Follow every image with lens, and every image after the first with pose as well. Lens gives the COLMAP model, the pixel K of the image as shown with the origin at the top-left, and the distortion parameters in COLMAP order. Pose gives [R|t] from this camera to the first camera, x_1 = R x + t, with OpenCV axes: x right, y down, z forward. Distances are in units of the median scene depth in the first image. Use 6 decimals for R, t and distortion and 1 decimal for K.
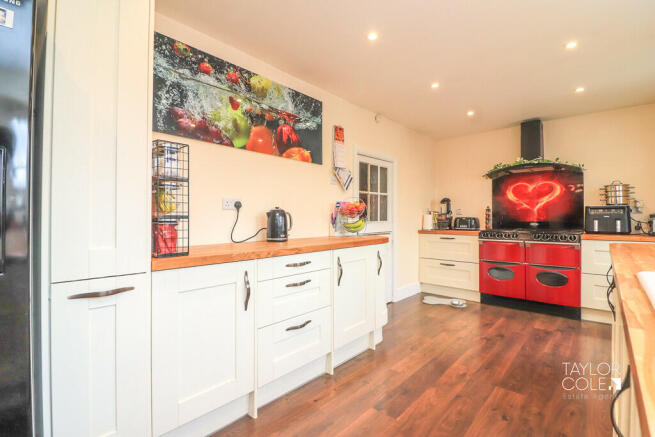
lens RADIAL K [[303.8, 0, 327.8], [0, 303.8, 216.5], [0, 0, 1]] dist [0.001076, -0.013707]
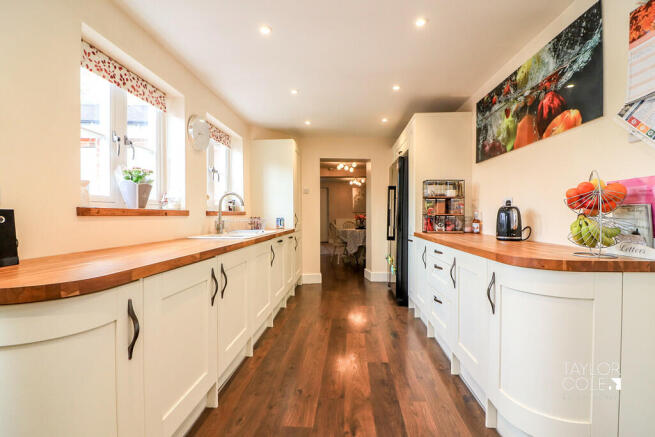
lens RADIAL K [[303.8, 0, 327.8], [0, 303.8, 216.5], [0, 0, 1]] dist [0.001076, -0.013707]
pose [[-0.787057, 0.006224, -0.616849, 0.806213], [0.004330, 0.999980, 0.004566, 0.002293], [0.616866, 0.000922, -0.787068, 1.312817]]
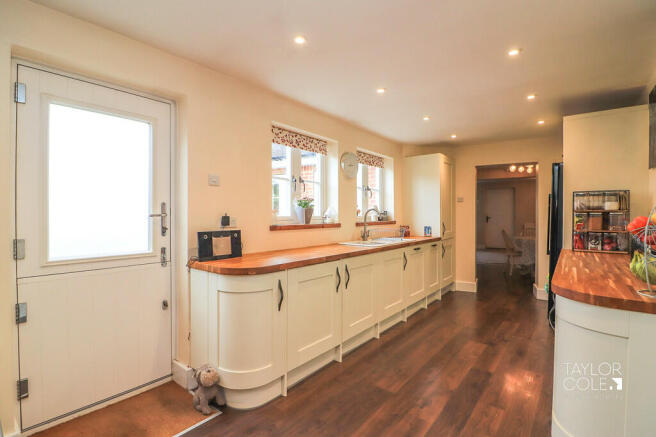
lens RADIAL K [[304.3, 0, 328.3], [0, 304.3, 216.5], [0, 0, 1]] dist [0.001076, -0.013707]
pose [[-0.998323, 0.001383, -0.057865, 0.679023], [0.001121, 0.999989, 0.004570, -0.056031], [0.057871, 0.004498, -0.998314, 1.638609]]
